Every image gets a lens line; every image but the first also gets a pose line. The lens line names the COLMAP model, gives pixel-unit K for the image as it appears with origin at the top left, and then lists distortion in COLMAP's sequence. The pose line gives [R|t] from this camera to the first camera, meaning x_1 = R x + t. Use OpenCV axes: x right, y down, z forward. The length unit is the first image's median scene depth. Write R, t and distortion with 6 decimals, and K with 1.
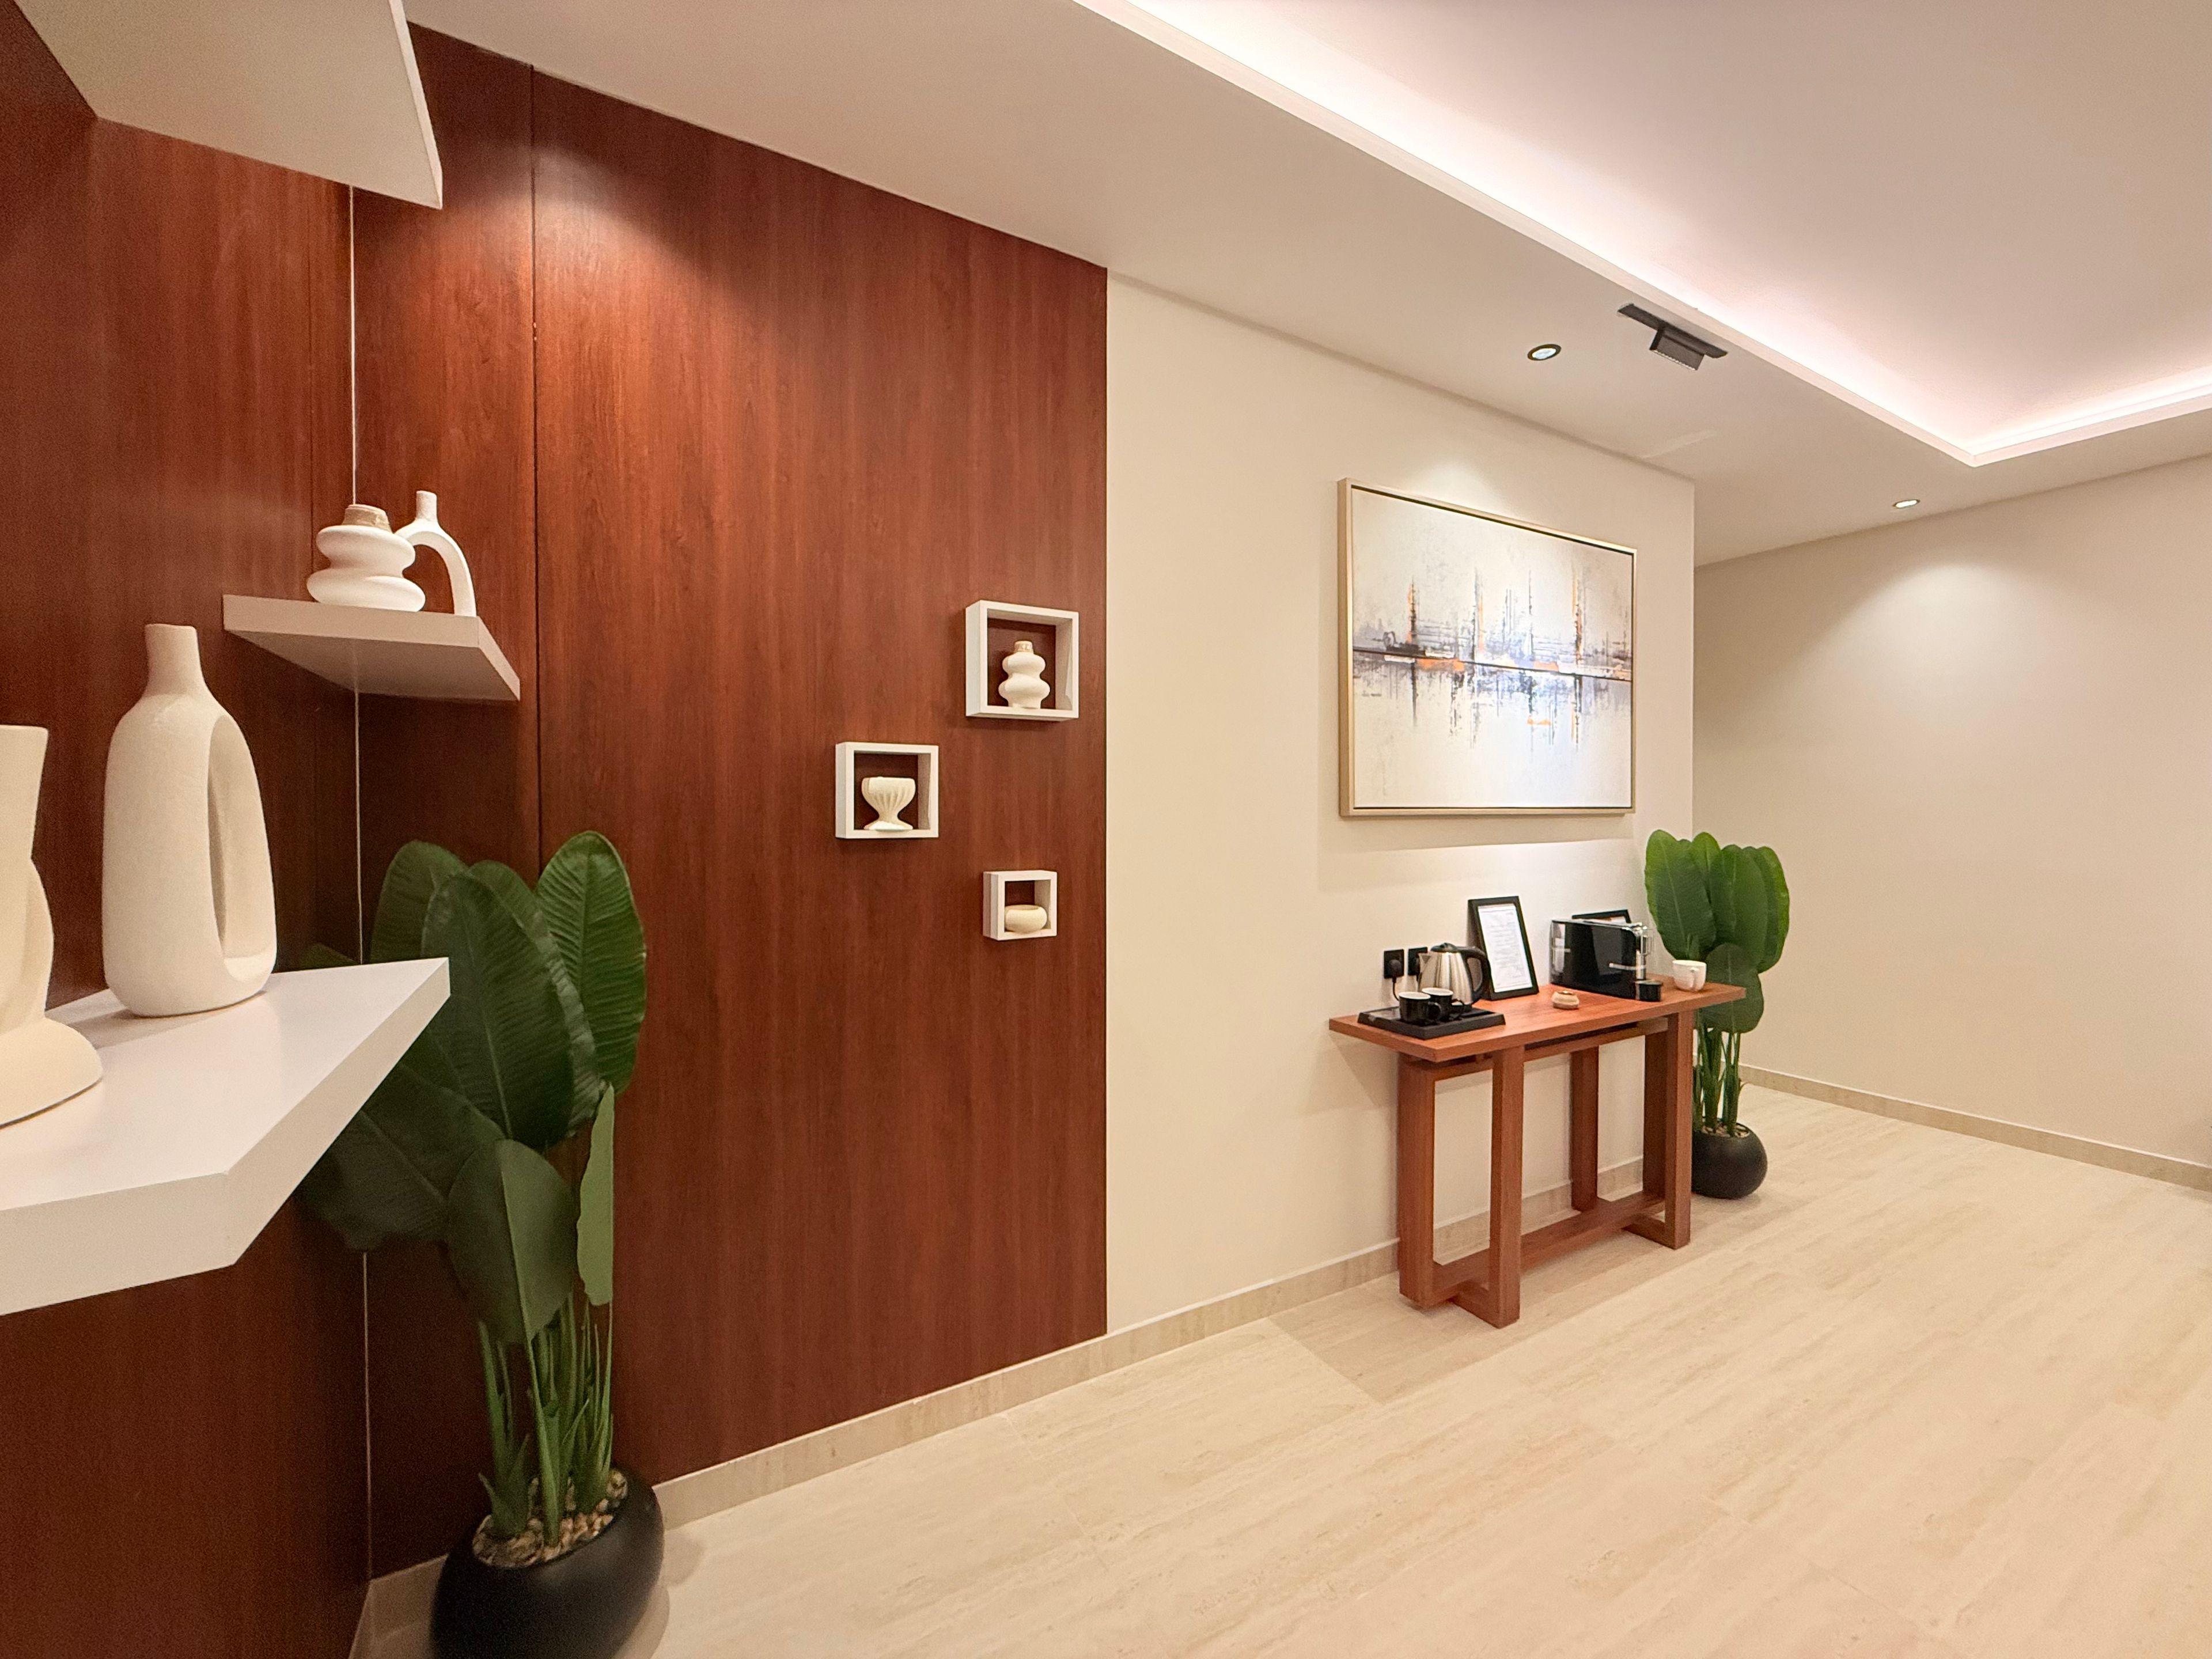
lens RADIAL K [[867.5, 0, 1106.6], [0, 867.5, 826.7], [0, 0, 1]] dist [-0.000630, -0.000153]
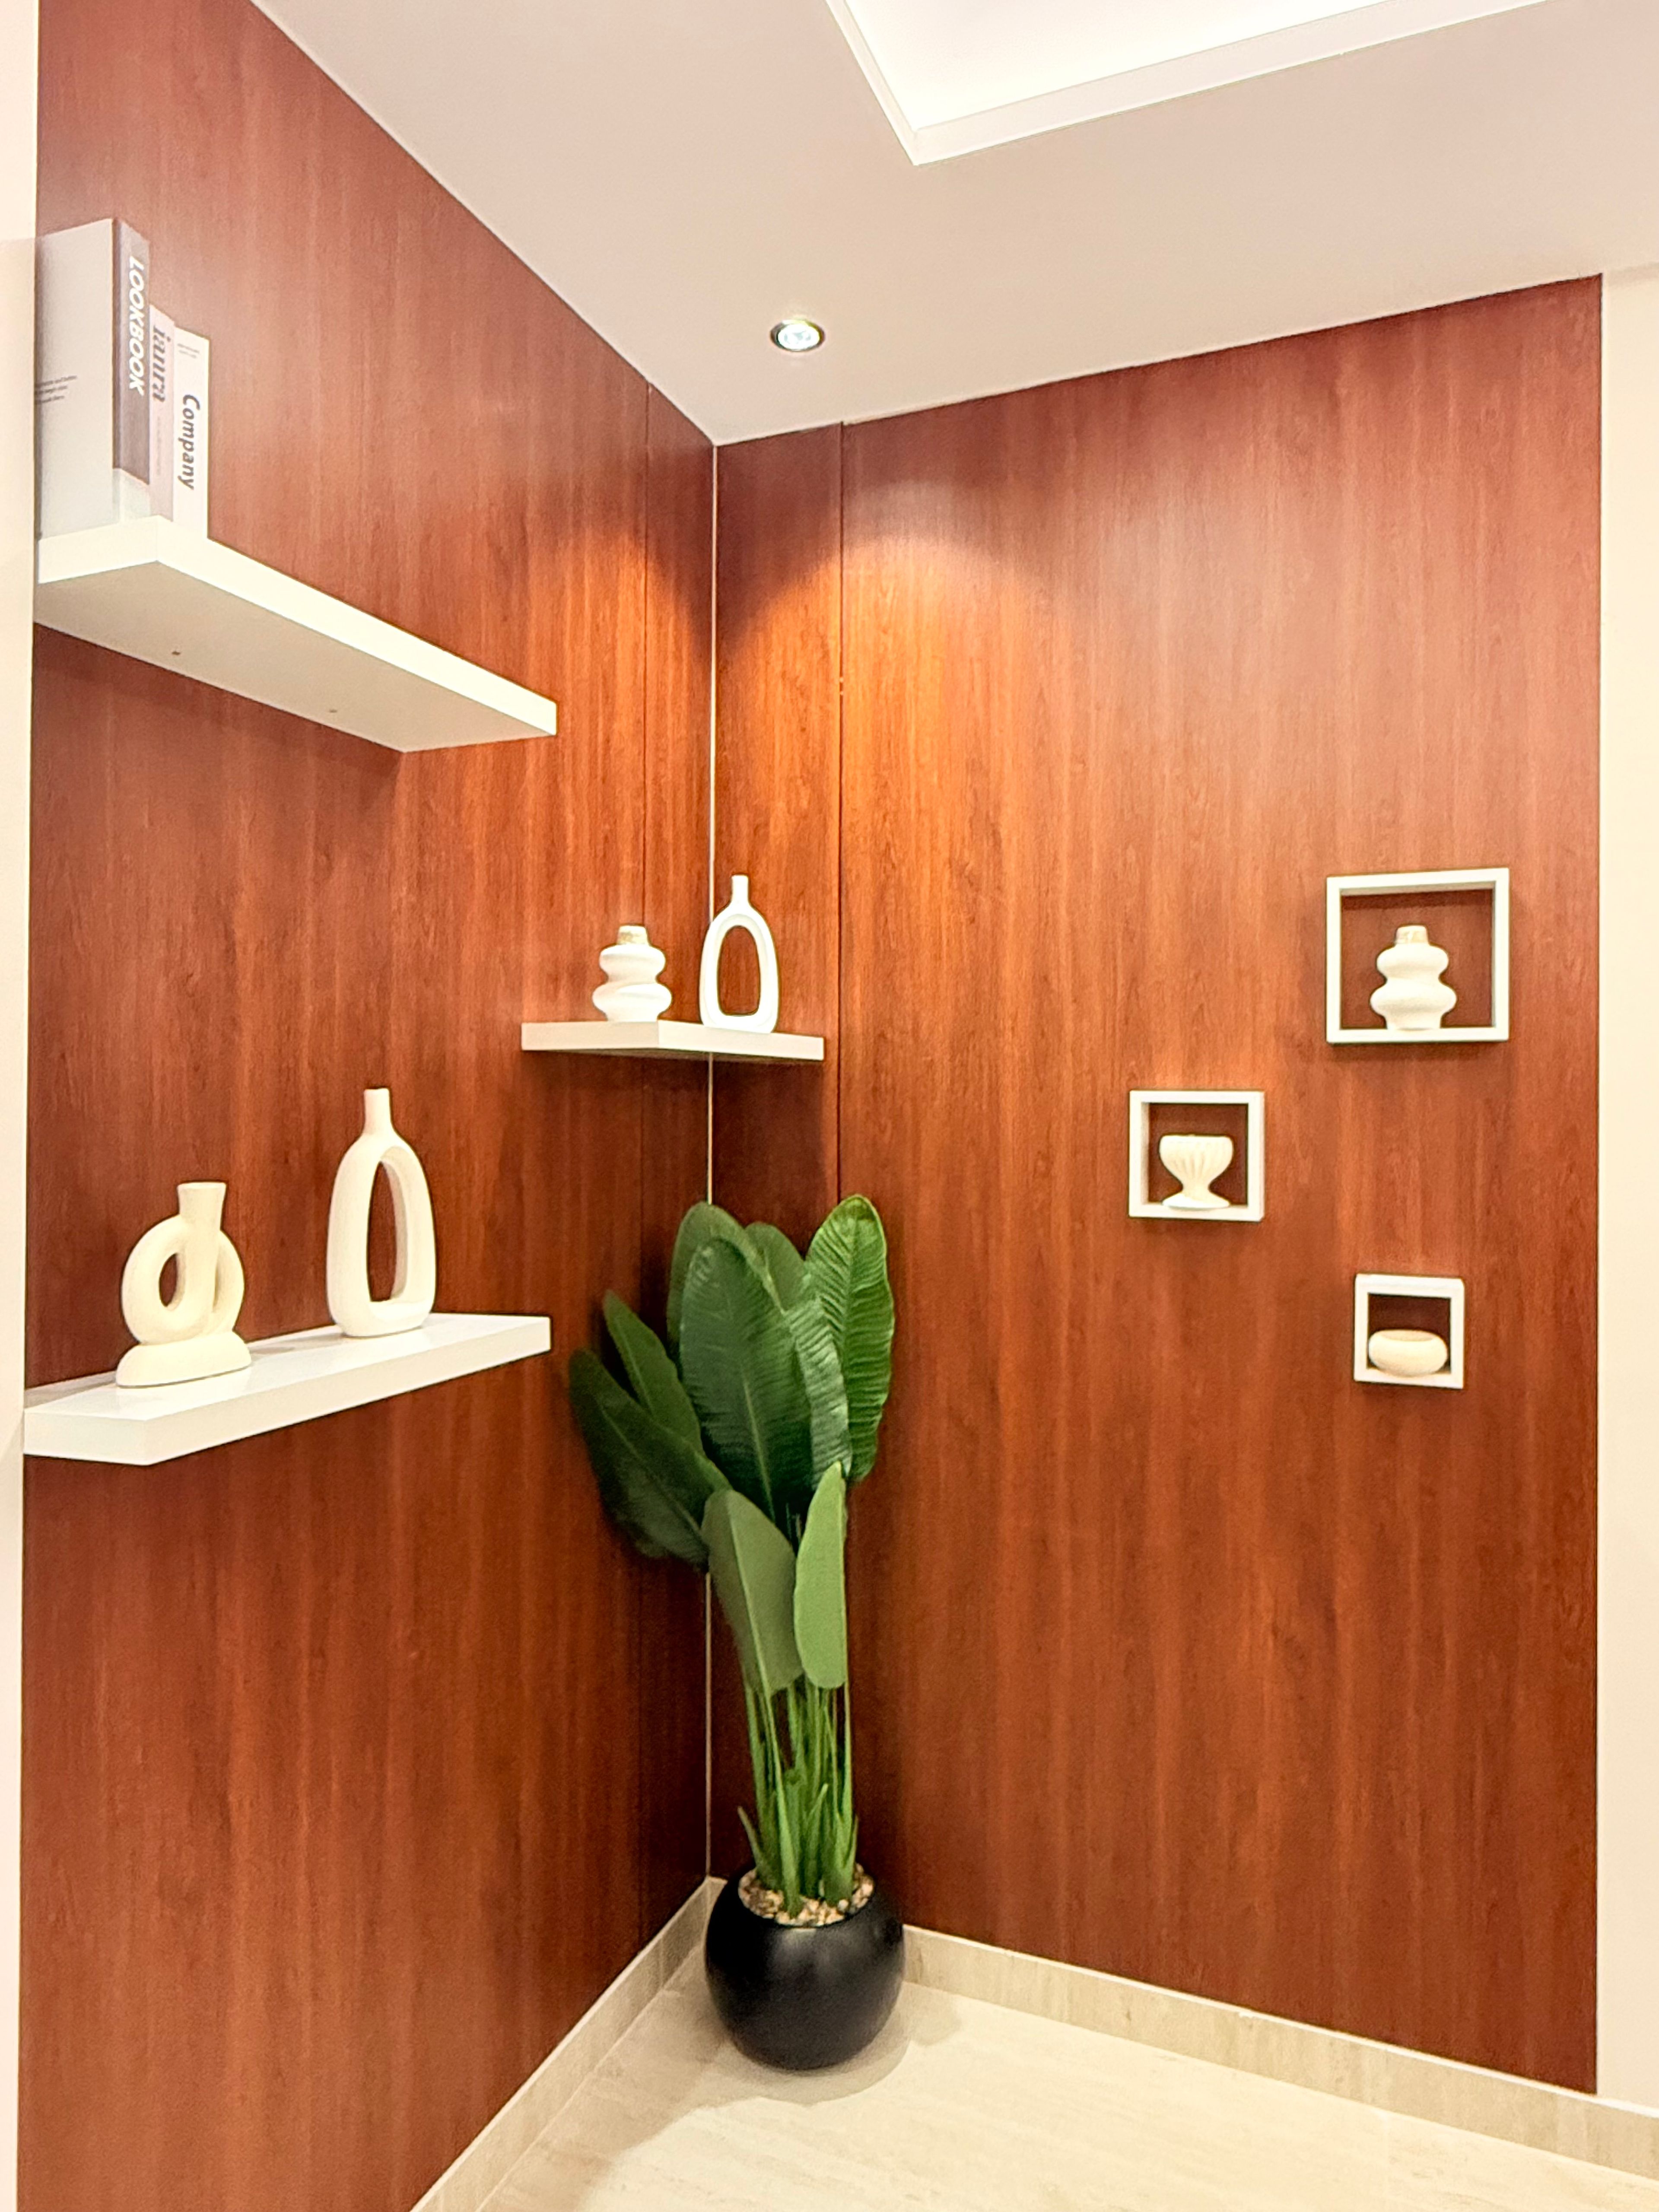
lens RADIAL K [[1359.5, 0, 847.8], [0, 1359.5, 1100.6], [0, 0, 1]] dist [-0.003309, 0.000364]
pose [[0.627684, 0.002582, -0.778464, 0.457718], [-0.020523, 0.999702, -0.013232, -0.064329], [0.778197, 0.024282, 0.627550, 0.036296]]
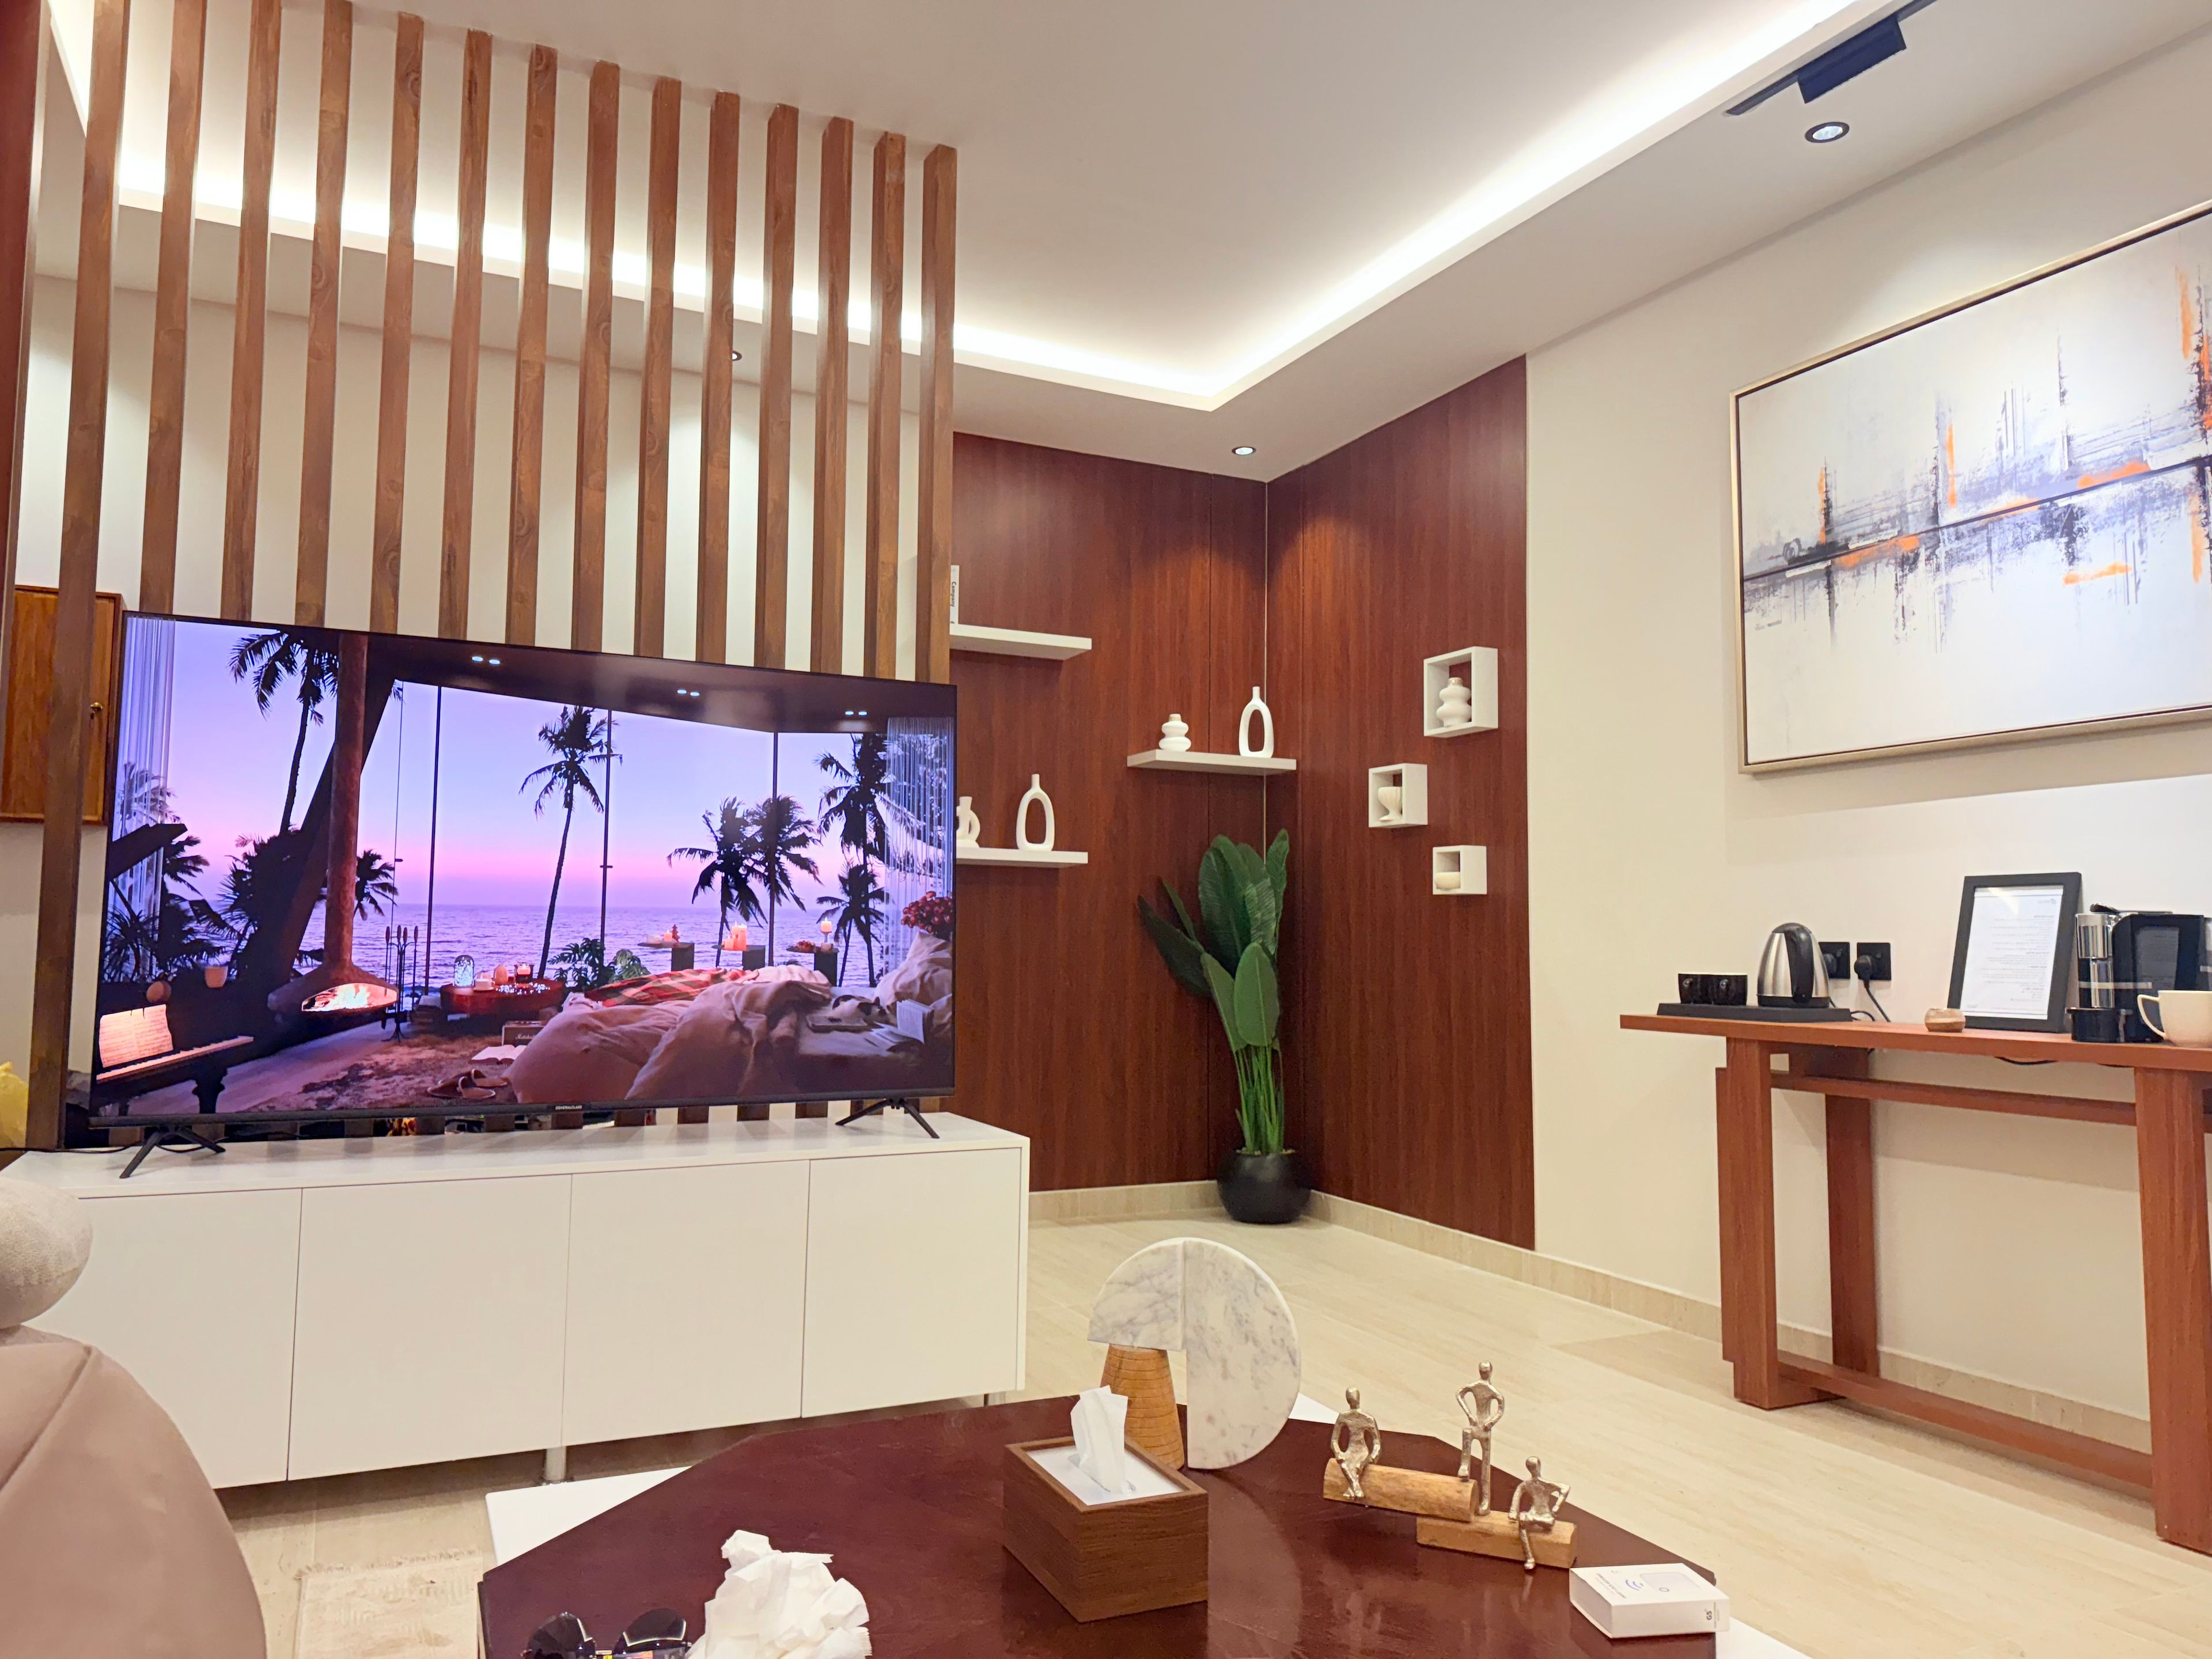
lens RADIAL K [[1523.9, 0, 1097.9], [0, 1523.9, 833.6], [0, 0, 1]] dist [-0.011115, -0.006541]
pose [[-0.058038, -0.074817, -0.995507, 2.435071], [-0.032237, 0.996808, -0.073036, 0.237318], [0.997794, 0.027853, -0.060264, 0.625551]]
